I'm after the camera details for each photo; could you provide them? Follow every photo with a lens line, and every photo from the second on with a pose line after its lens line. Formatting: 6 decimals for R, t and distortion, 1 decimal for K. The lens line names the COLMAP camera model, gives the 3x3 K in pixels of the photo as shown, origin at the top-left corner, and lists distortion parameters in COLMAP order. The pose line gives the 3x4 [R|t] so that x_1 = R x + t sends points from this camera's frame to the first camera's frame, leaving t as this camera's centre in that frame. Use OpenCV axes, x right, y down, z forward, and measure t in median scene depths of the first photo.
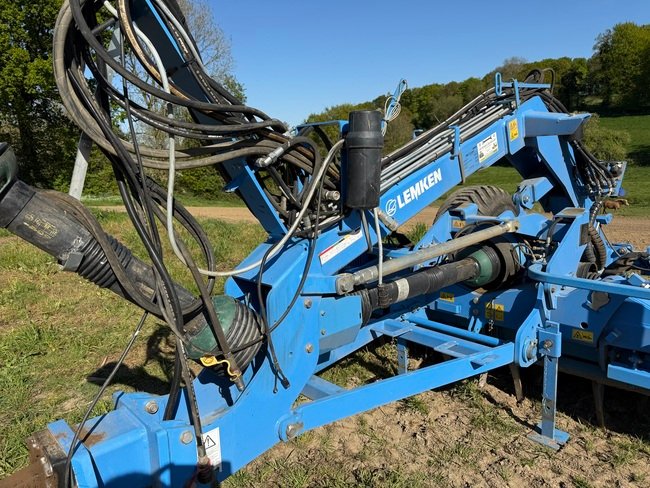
lens RADIAL K [[462.0, 0, 322.8], [0, 462.0, 245.1], [0, 0, 1]] dist [0.057192, -0.068933]
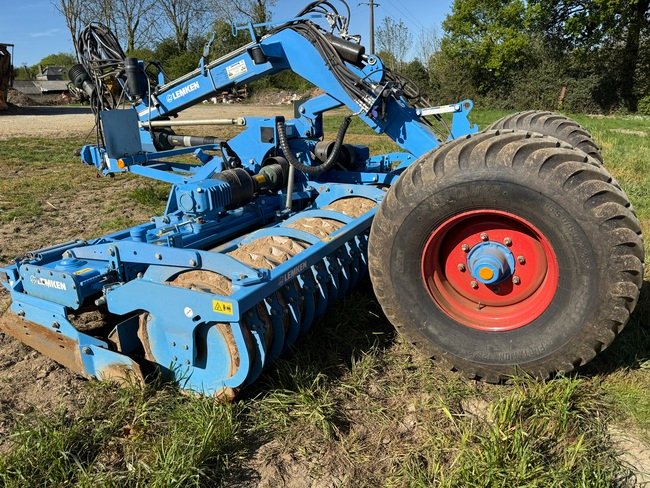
lens RADIAL K [[462.0, 0, 326.8], [0, 462.0, 247.0], [0, 0, 1]] dist [0.057192, -0.068933]
pose [[0.346398, 0.330331, -0.878003, 1.846638], [-0.173598, 0.942357, 0.286054, -0.127340], [0.921885, 0.053331, 0.383775, 0.607956]]
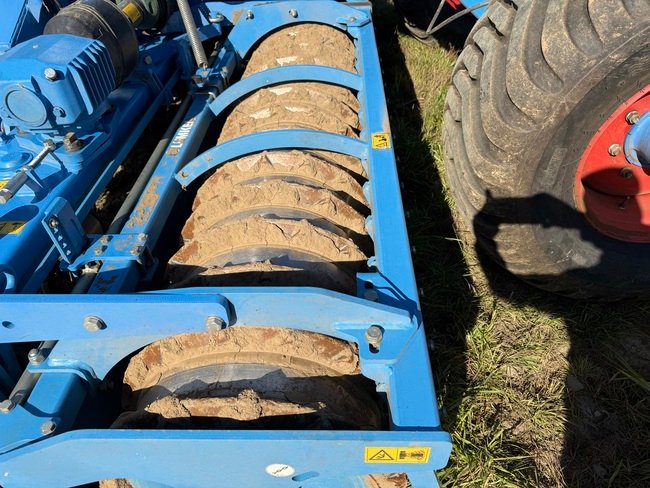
lens RADIAL K [[462.0, 0, 326.0], [0, 462.0, 247.7], [0, 0, 1]] dist [0.057192, -0.068933]
pose [[0.707840, 0.489734, -0.509041, 1.286296], [-0.135869, 0.801579, 0.582246, -0.060305], [0.693182, -0.342975, 0.633929, 0.582516]]
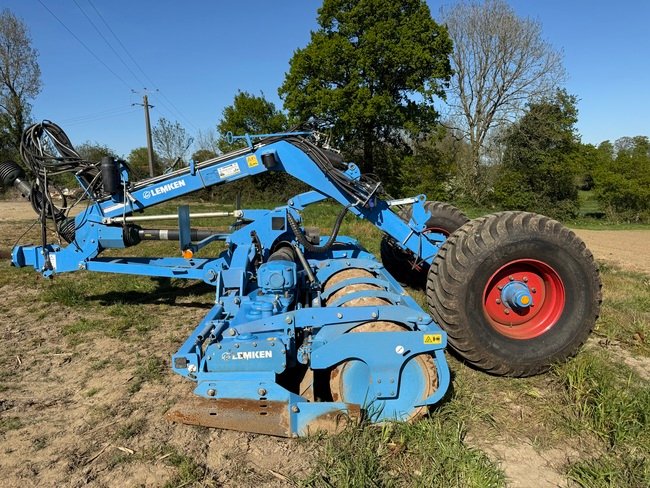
lens RADIAL K [[462.0, 0, 324.3], [0, 462.0, 241.5], [0, 0, 1]] dist [0.057192, -0.068933]
pose [[0.745430, 0.113801, -0.656798, 1.661981], [-0.139853, 0.990089, 0.012823, -0.002886], [0.651748, 0.082296, 0.753958, -0.118428]]
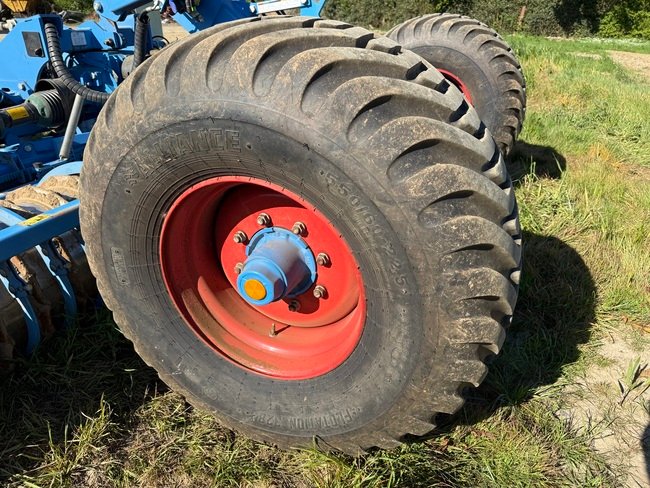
lens RADIAL K [[462.0, 0, 327.9], [0, 462.0, 248.4], [0, 0, 1]] dist [0.057192, -0.068933]
pose [[0.423241, 0.441897, -0.790945, 1.622994], [-0.175219, 0.896433, 0.407071, -0.131402], [0.888912, -0.033701, 0.456836, 1.020463]]
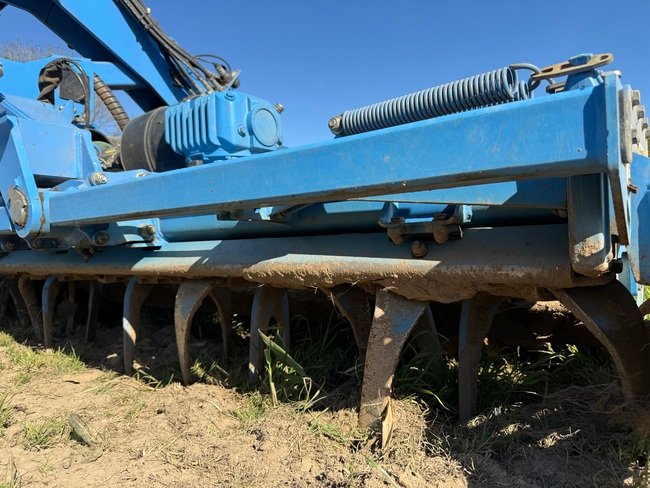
lens RADIAL K [[462.0, 0, 326.2], [0, 462.0, 244.1], [0, 0, 1]] dist [0.057192, -0.068933]
pose [[0.987777, 0.021456, 0.154390, 0.781563], [0.010311, 0.979318, -0.202063, 0.341277], [-0.155533, 0.201185, 0.967127, 0.271701]]
